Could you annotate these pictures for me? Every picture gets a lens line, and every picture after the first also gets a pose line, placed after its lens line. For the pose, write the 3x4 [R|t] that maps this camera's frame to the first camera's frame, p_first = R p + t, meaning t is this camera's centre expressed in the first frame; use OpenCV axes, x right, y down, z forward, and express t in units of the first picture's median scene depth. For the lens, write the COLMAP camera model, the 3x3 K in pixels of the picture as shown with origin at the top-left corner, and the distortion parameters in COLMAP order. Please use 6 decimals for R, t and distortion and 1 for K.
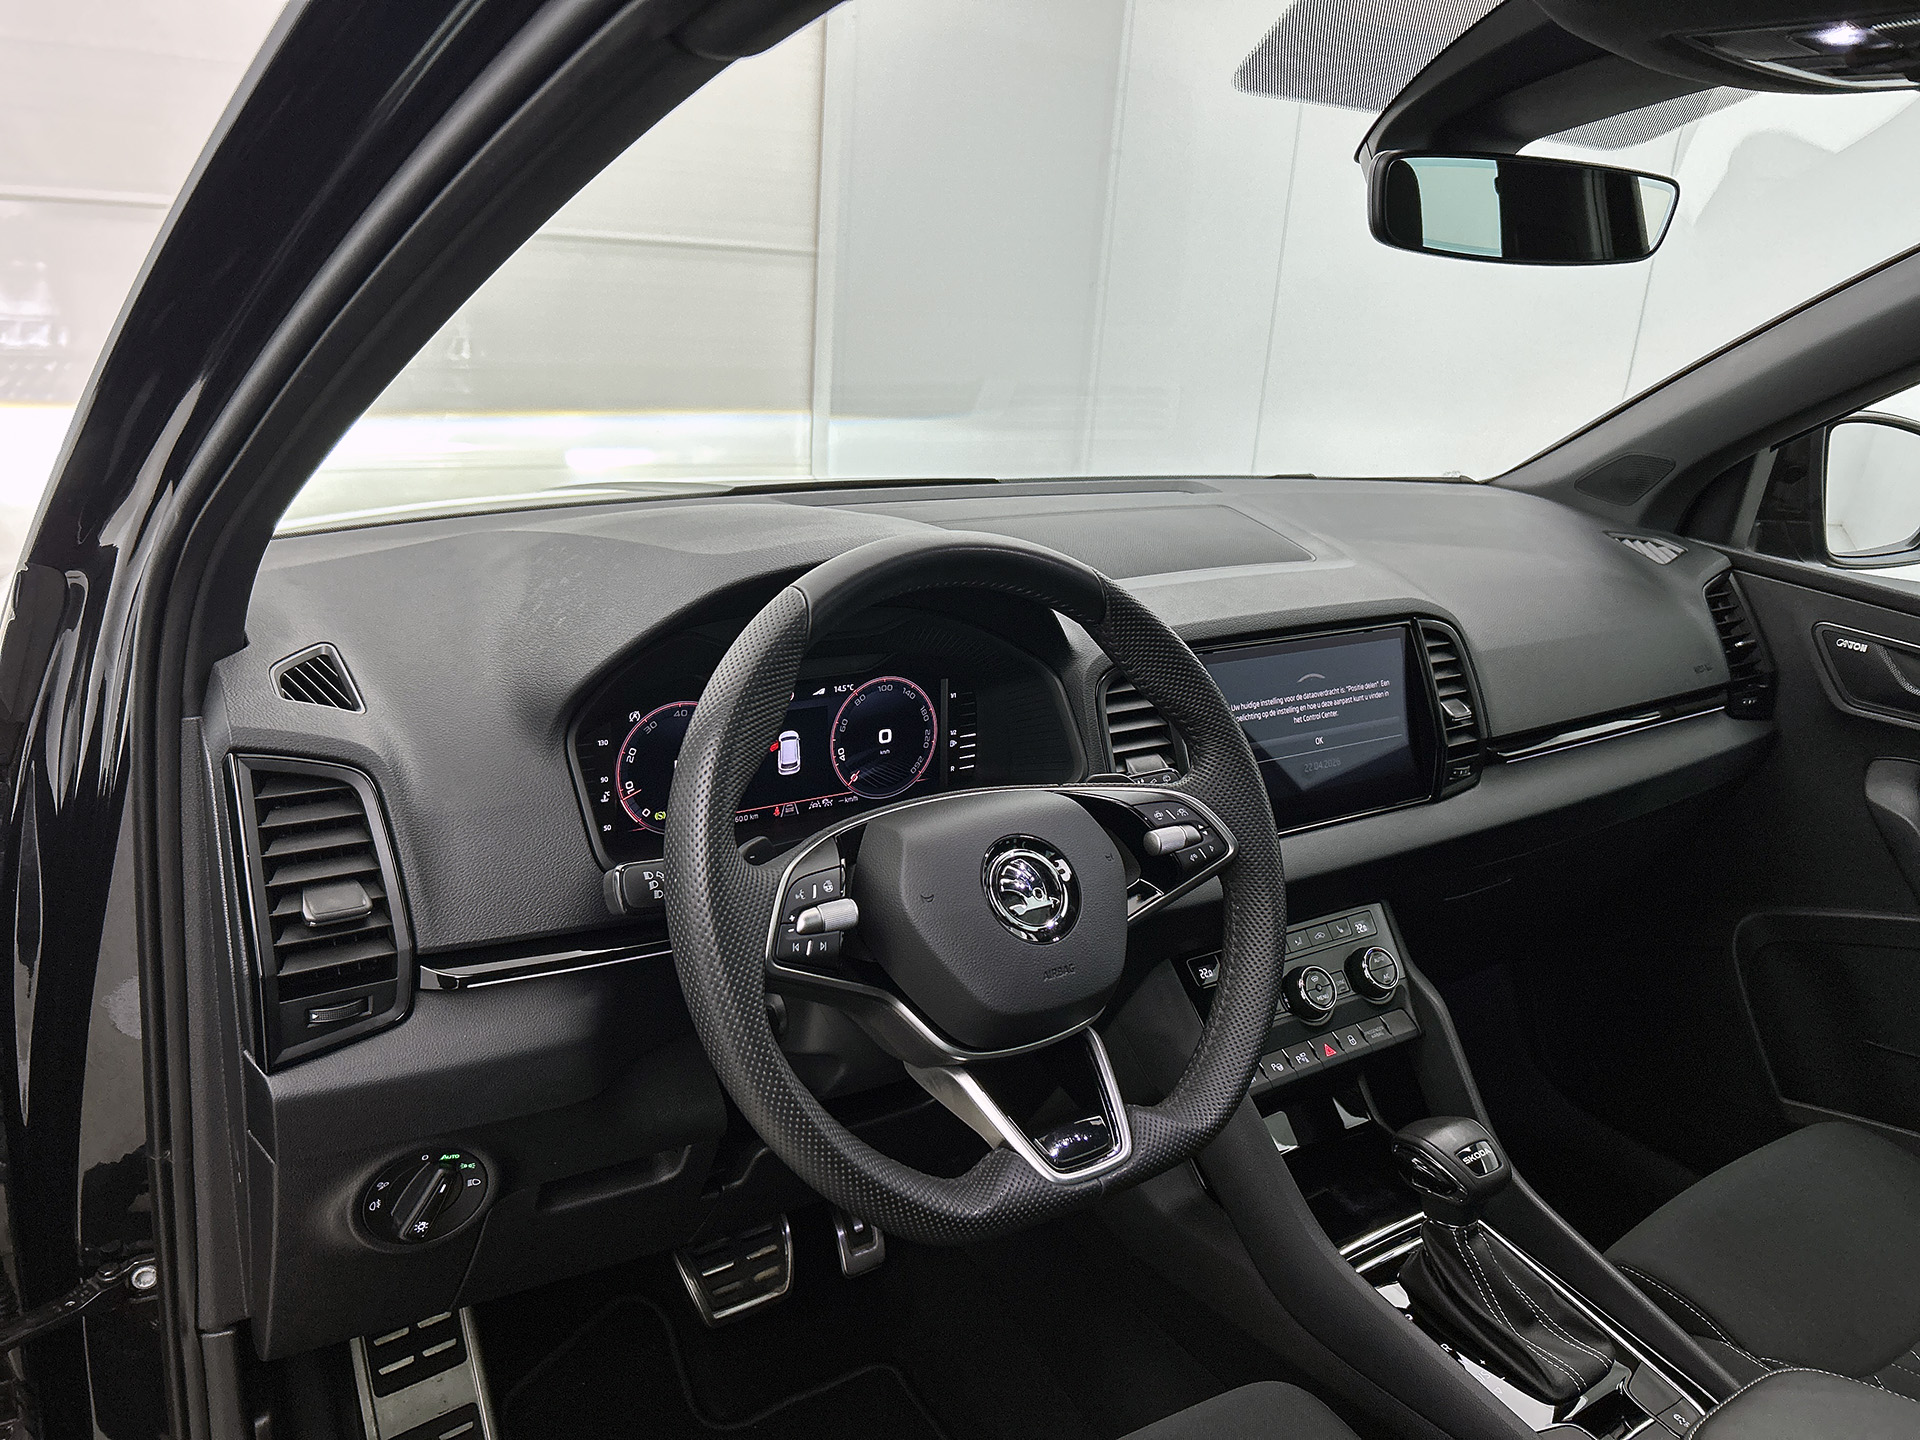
lens RADIAL K [[1456.1, 0, 956.4], [0, 1456.1, 709.7], [0, 0, 1]] dist [-0.023054, 0.004850]
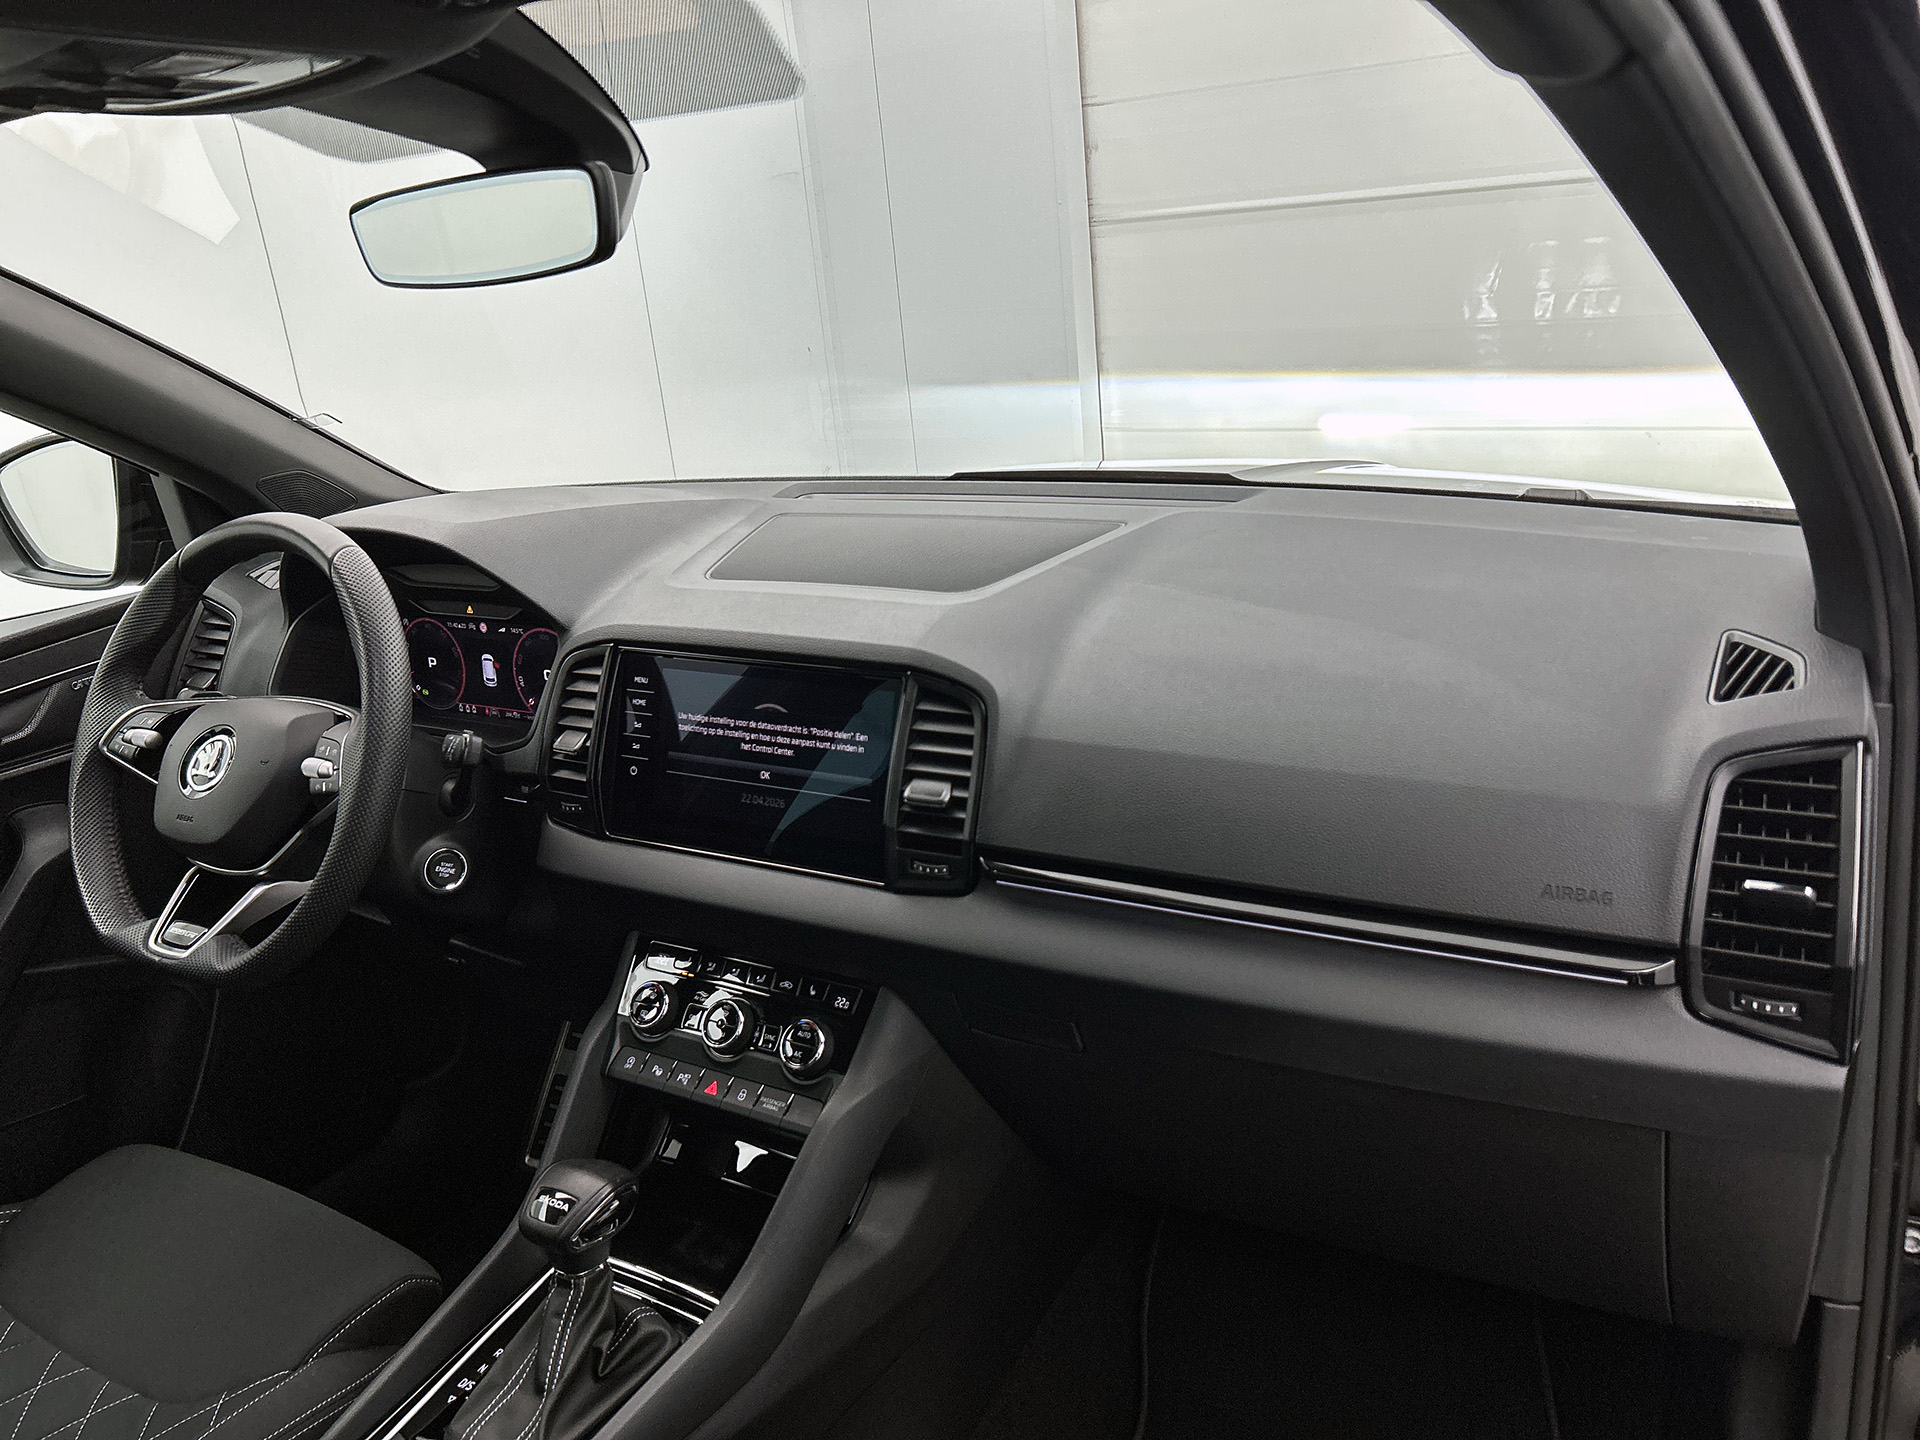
lens RADIAL K [[1427.0, 0, 968.8], [0, 1427.0, 724.8], [0, 0, 1]] dist [0.061635, -0.076956]
pose [[0.422025, 0.204419, -0.883237, 1.127008], [-0.160114, 0.975739, 0.149323, -0.171377], [0.892333, 0.078400, 0.444517, 0.713480]]
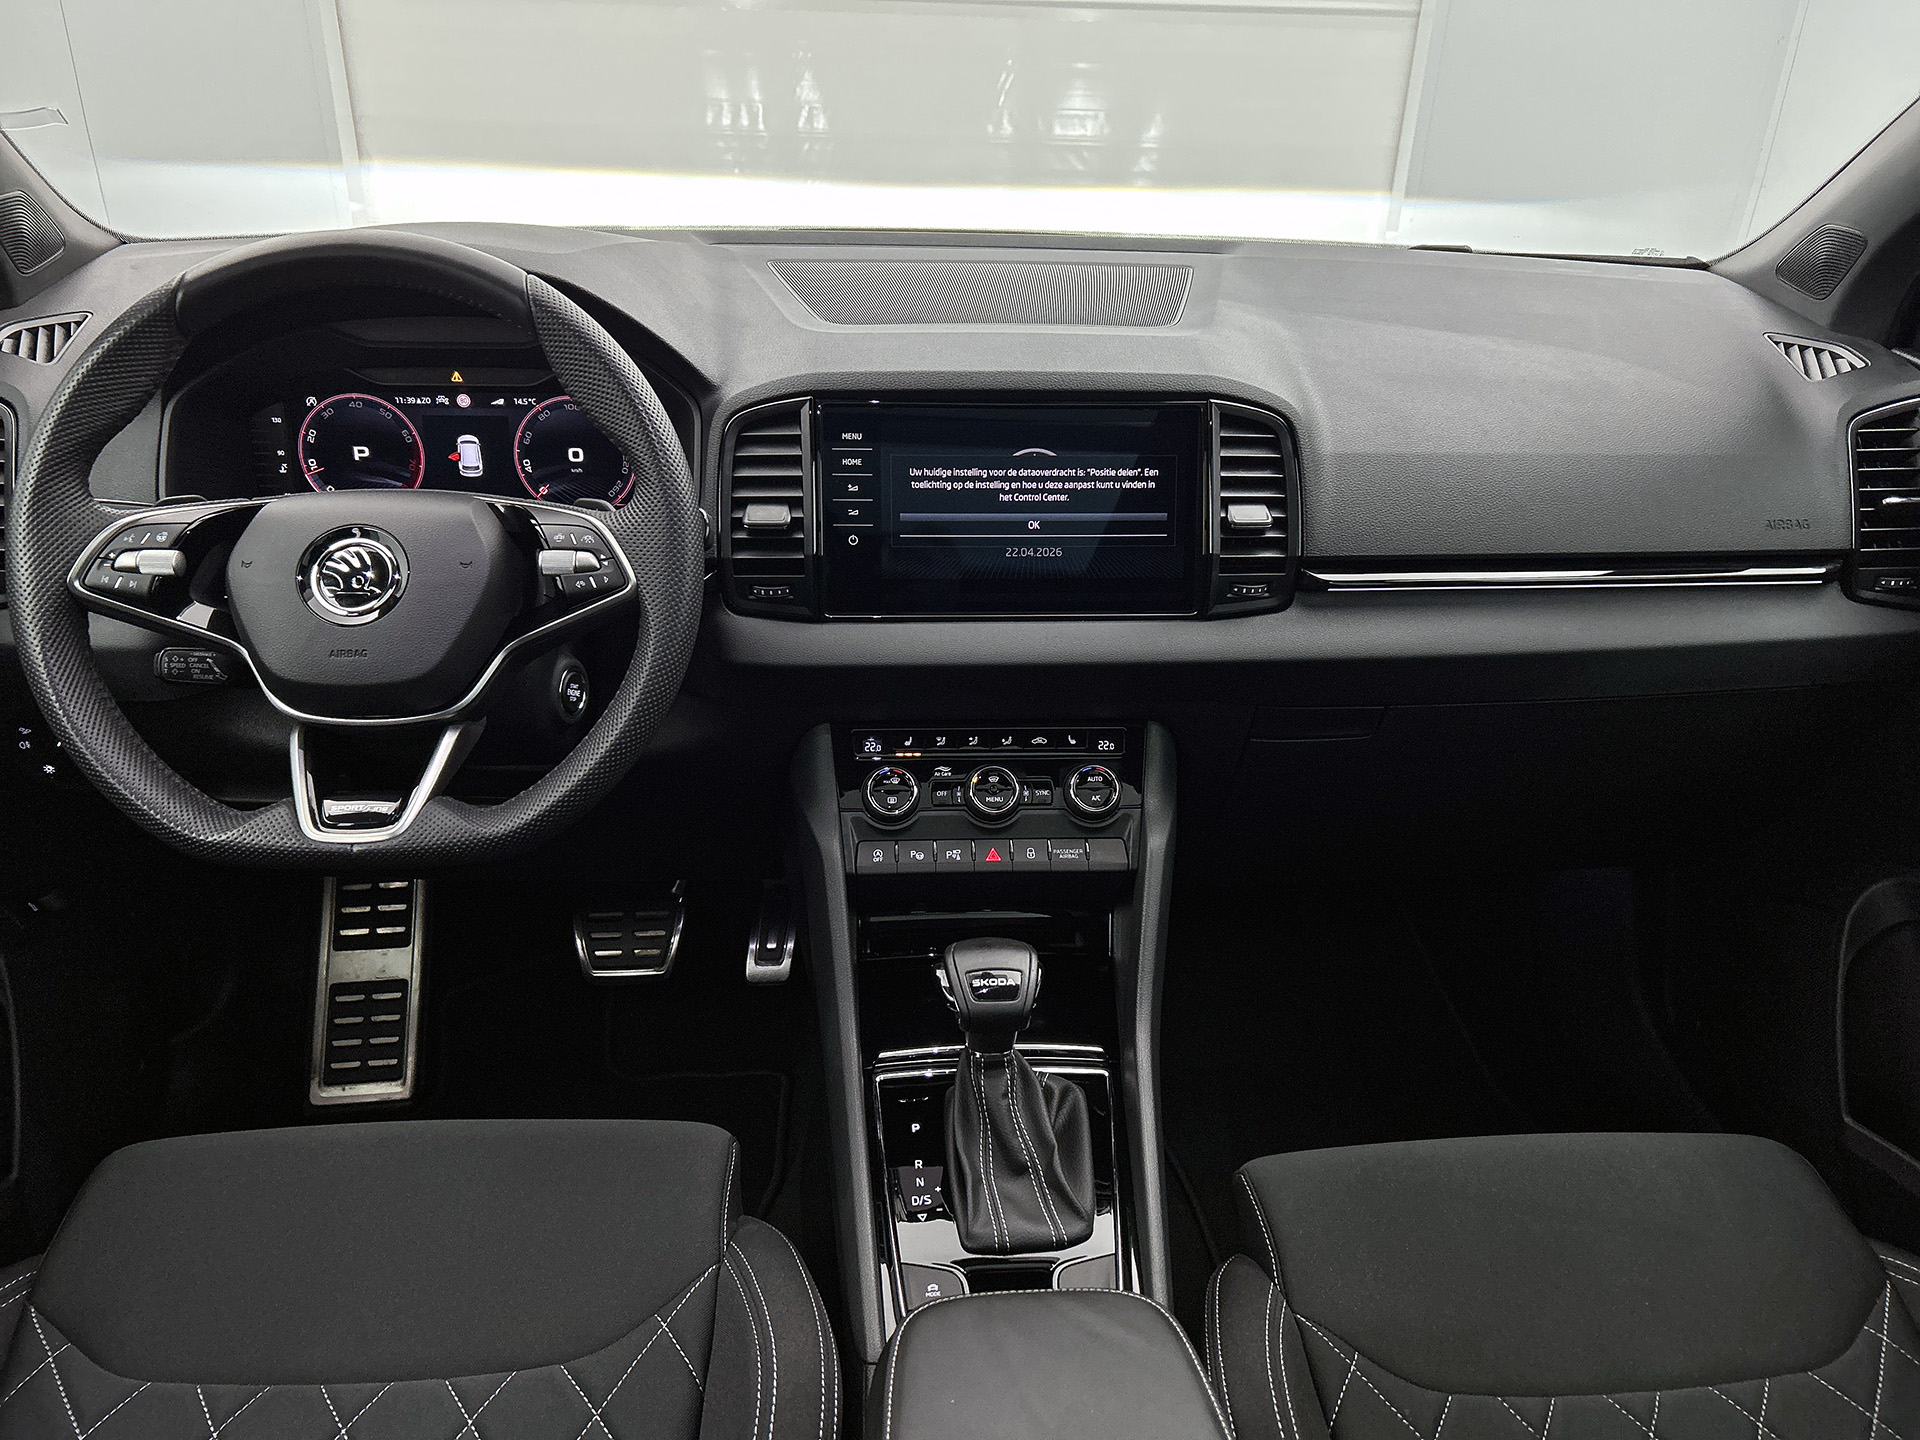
lens RADIAL K [[1417.9, 0, 966.3], [0, 1417.9, 727.1], [0, 0, 1]] dist [0.070392, -0.125216]
pose [[0.867732, 0.192694, -0.458159, 0.649996], [-0.124251, 0.976621, 0.175424, -0.005403], [0.481251, -0.095294, 0.871388, 0.200369]]
